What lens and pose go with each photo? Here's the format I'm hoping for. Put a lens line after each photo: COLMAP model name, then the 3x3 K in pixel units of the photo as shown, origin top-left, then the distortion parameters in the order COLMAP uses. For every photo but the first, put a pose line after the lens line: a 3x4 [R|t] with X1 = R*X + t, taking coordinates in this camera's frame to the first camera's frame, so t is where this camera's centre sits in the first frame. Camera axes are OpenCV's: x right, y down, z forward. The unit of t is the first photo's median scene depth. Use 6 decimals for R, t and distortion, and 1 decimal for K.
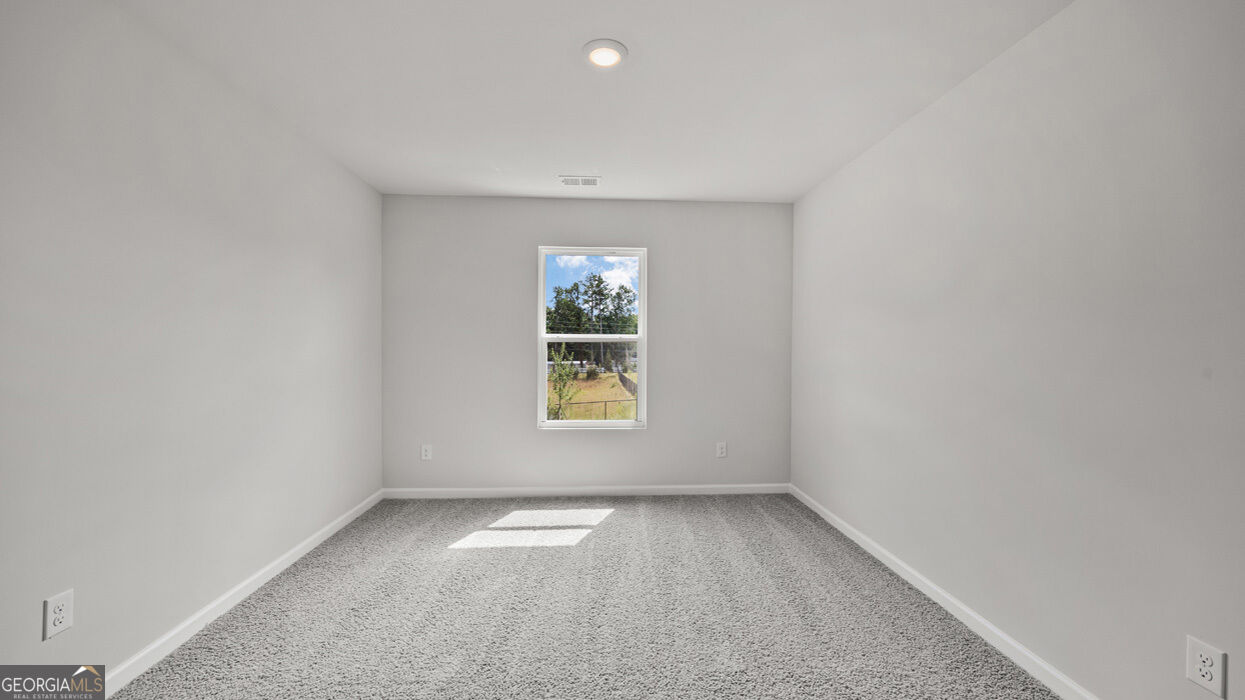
lens RADIAL K [[476.4, 0, 633.2], [0, 476.4, 351.9], [0, 0, 1]] dist [-0.003117, -0.000504]
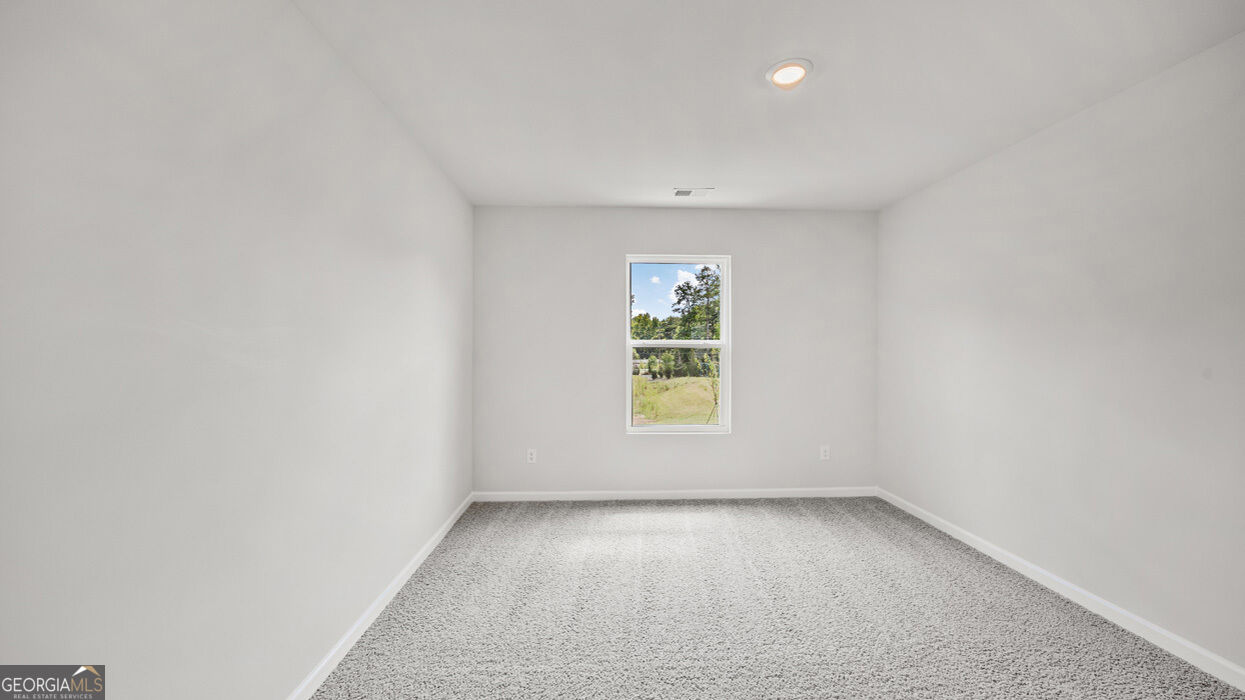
lens RADIAL K [[476.4, 0, 612.8], [0, 476.4, 350.0], [0, 0, 1]] dist [-0.003117, -0.000504]
pose [[0.999803, -0.004241, -0.019379, -0.217904], [0.003942, 0.999873, -0.015454, -0.000306], [0.019442, 0.015374, 0.999693, -0.022189]]
